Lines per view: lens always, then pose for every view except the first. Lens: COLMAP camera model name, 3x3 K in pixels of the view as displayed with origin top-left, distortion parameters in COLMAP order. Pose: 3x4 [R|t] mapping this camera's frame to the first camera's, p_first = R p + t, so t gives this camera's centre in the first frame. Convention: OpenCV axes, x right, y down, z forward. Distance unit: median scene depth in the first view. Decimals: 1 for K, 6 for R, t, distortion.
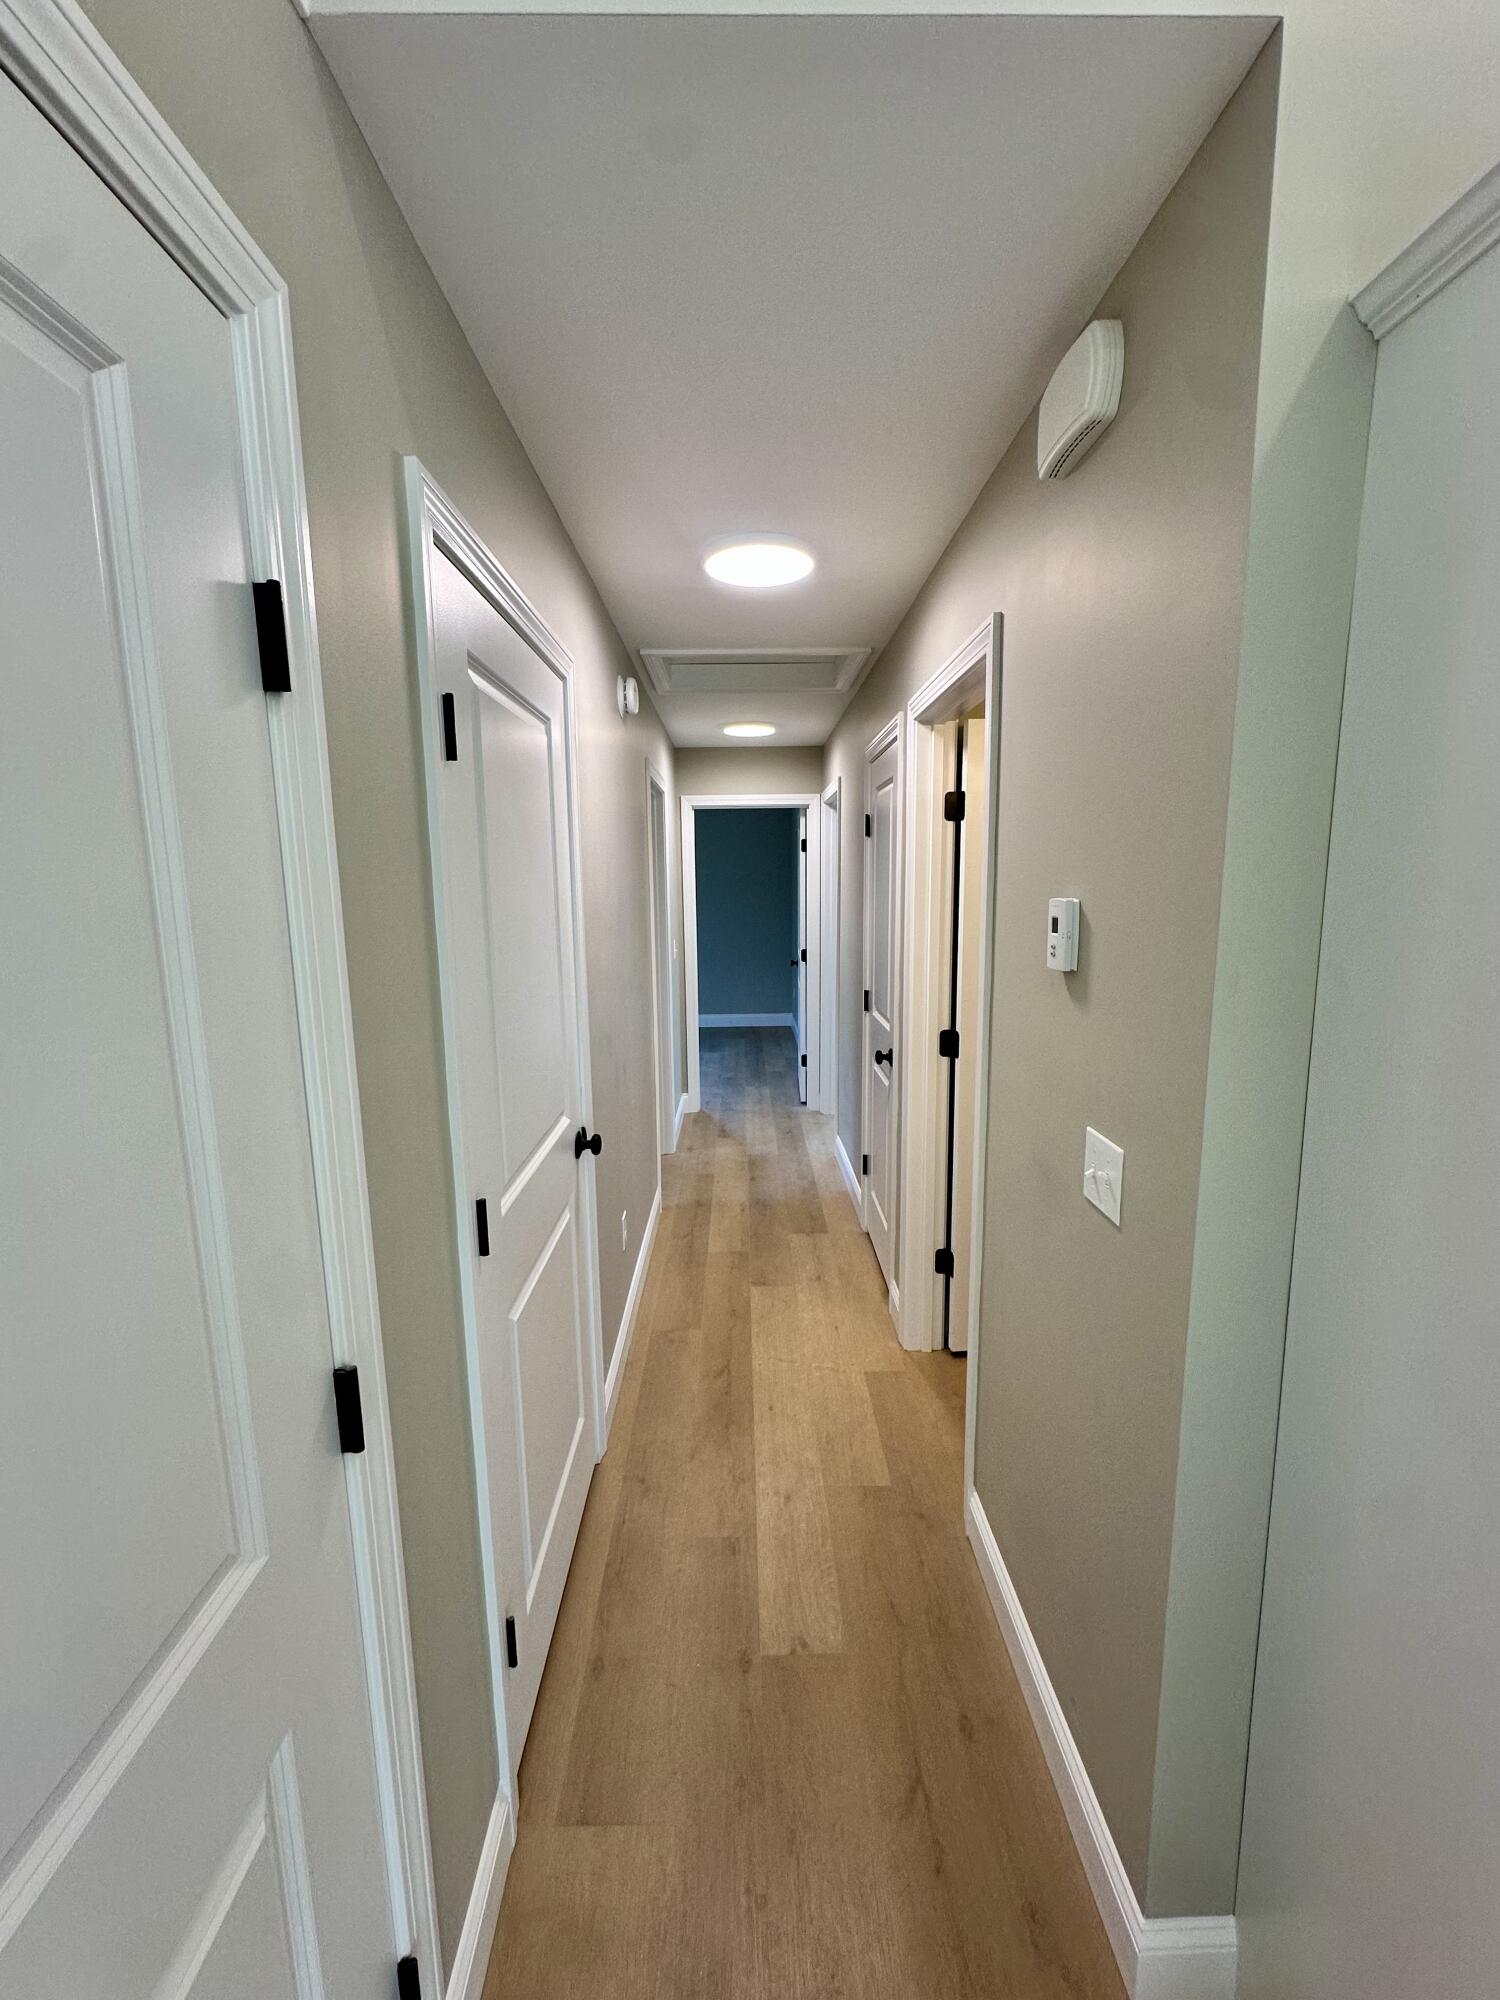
lens RADIAL K [[797.7, 0, 750.1], [0, 797.7, 995.9], [0, 0, 1]] dist [-0.001139, -0.000201]
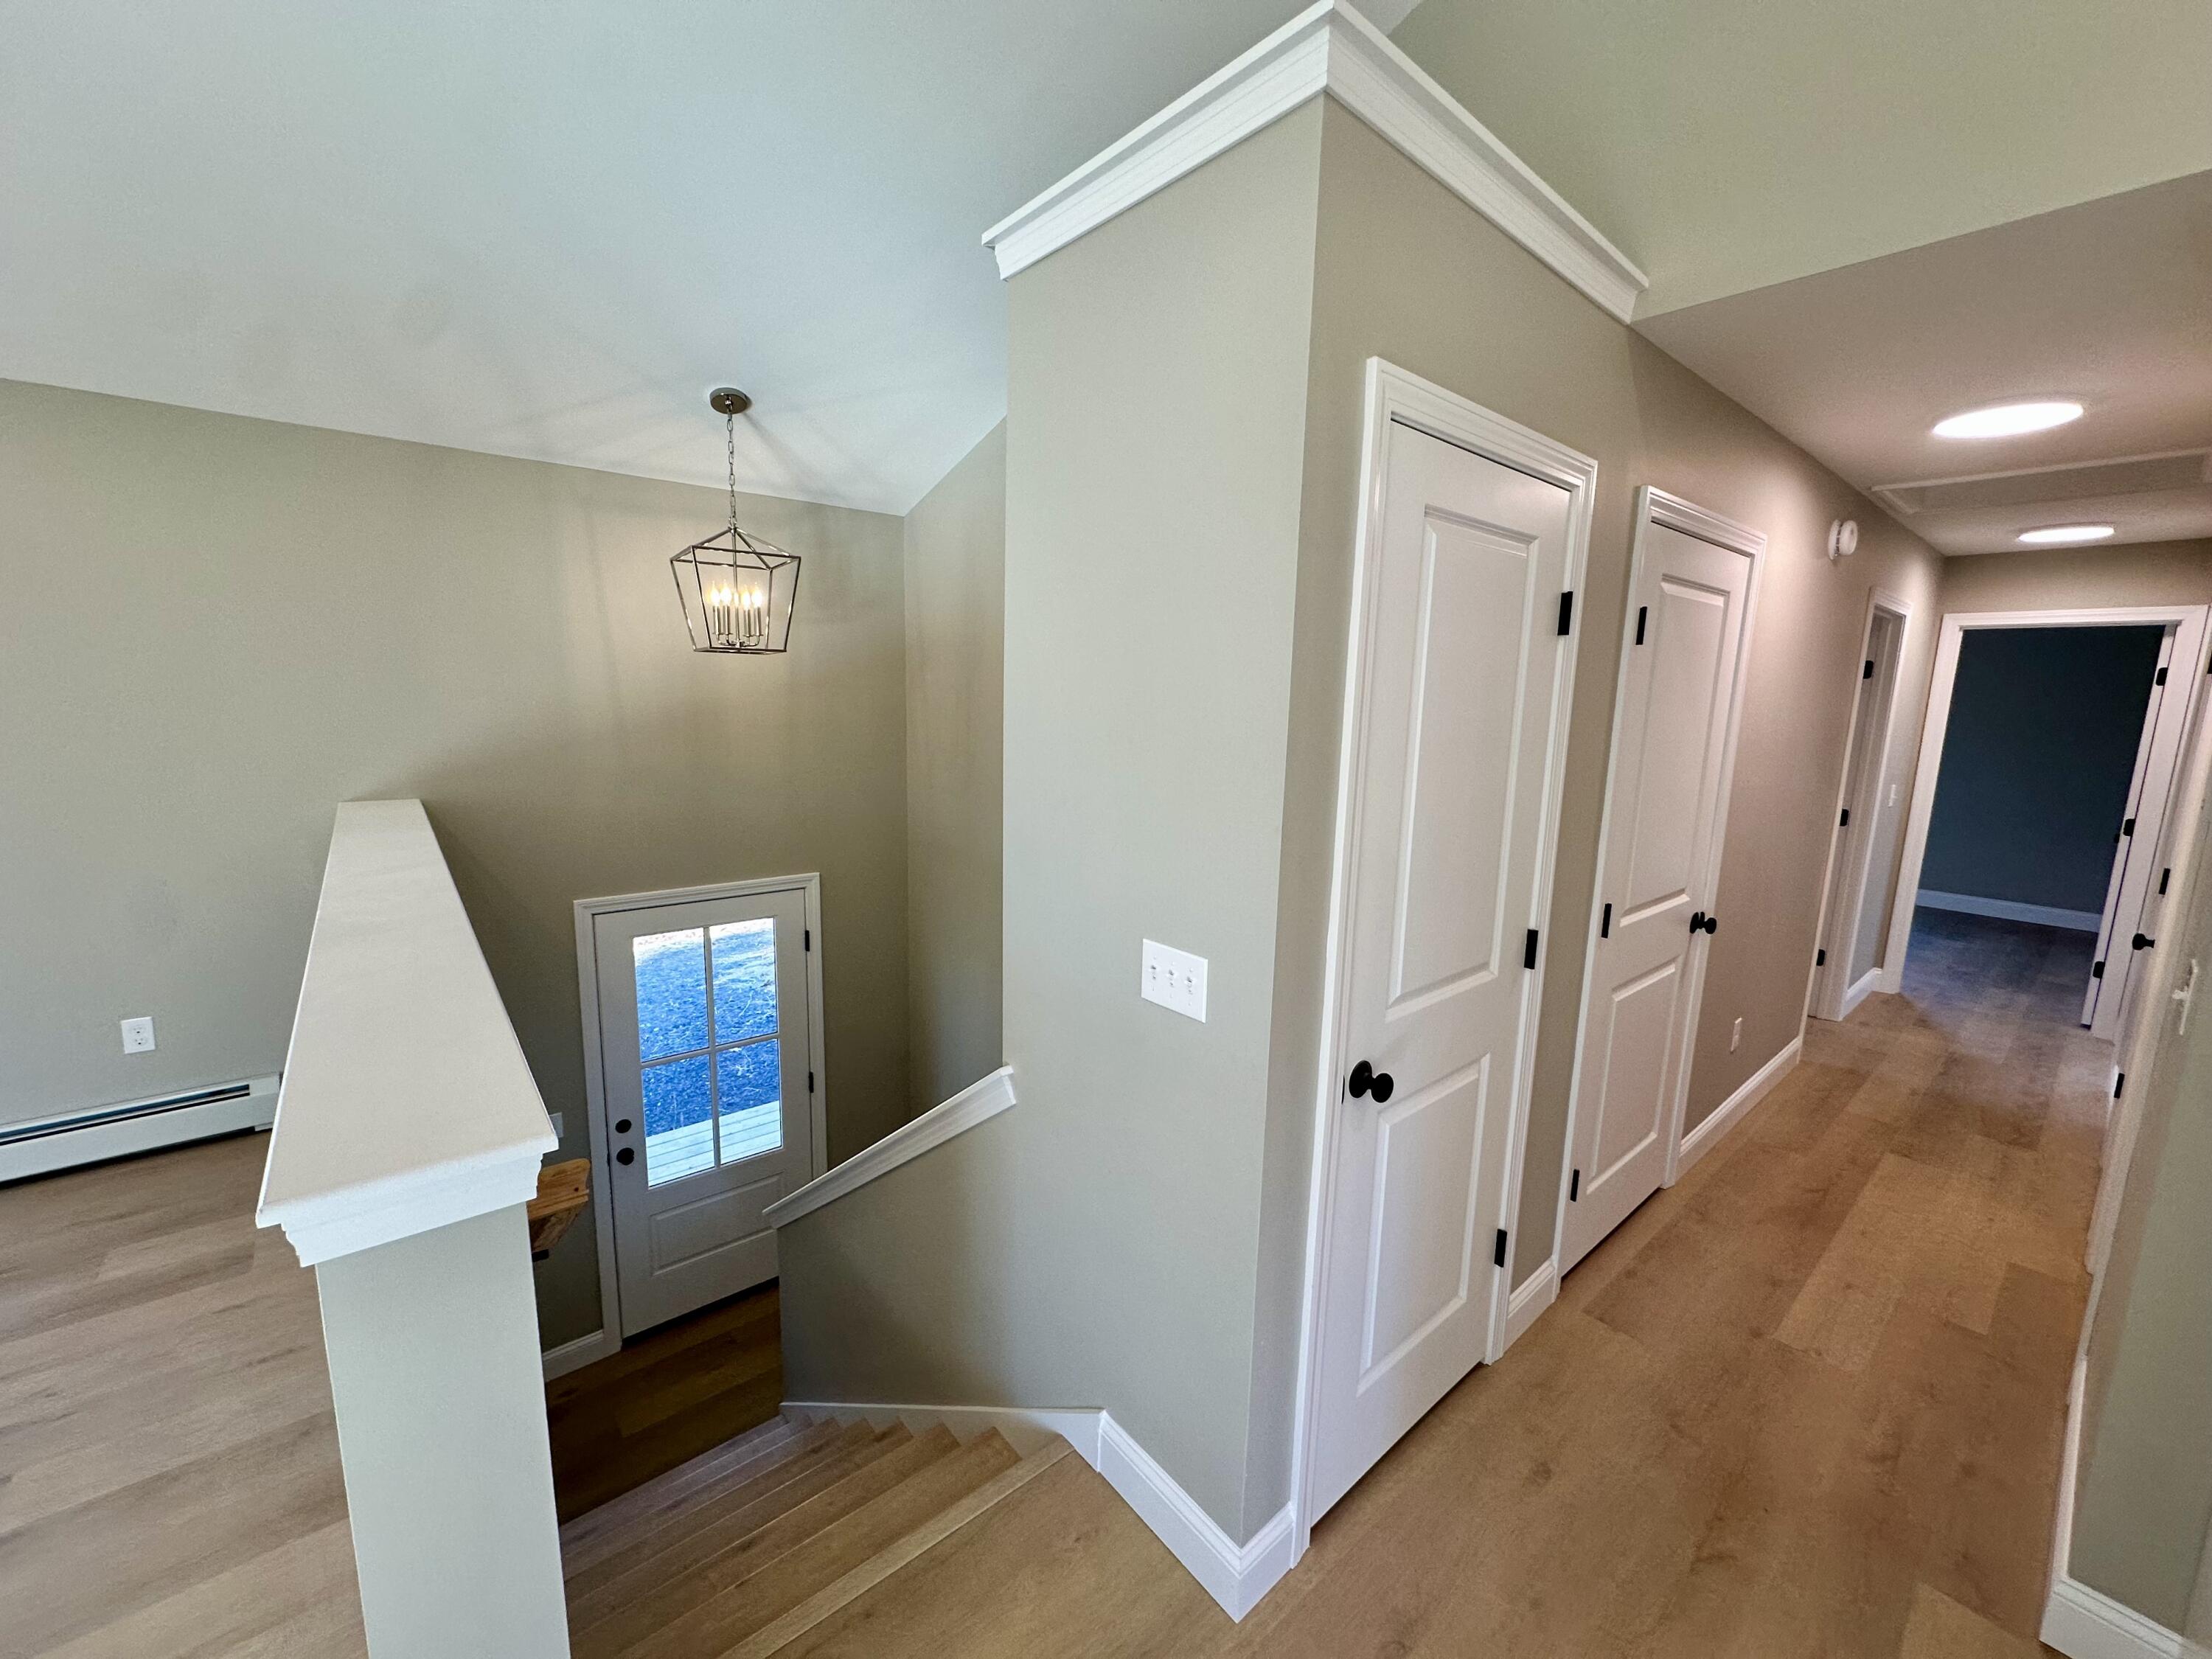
lens RADIAL K [[881.0, 0, 1097.7], [0, 881.0, 840.3], [0, 0, 1]] dist [-0.006510, 0.000180]
pose [[0.627120, 0.154371, -0.763472, 0.105389], [-0.141821, 0.986410, 0.082955, 0.034304], [0.765903, 0.056254, 0.640491, -0.281257]]
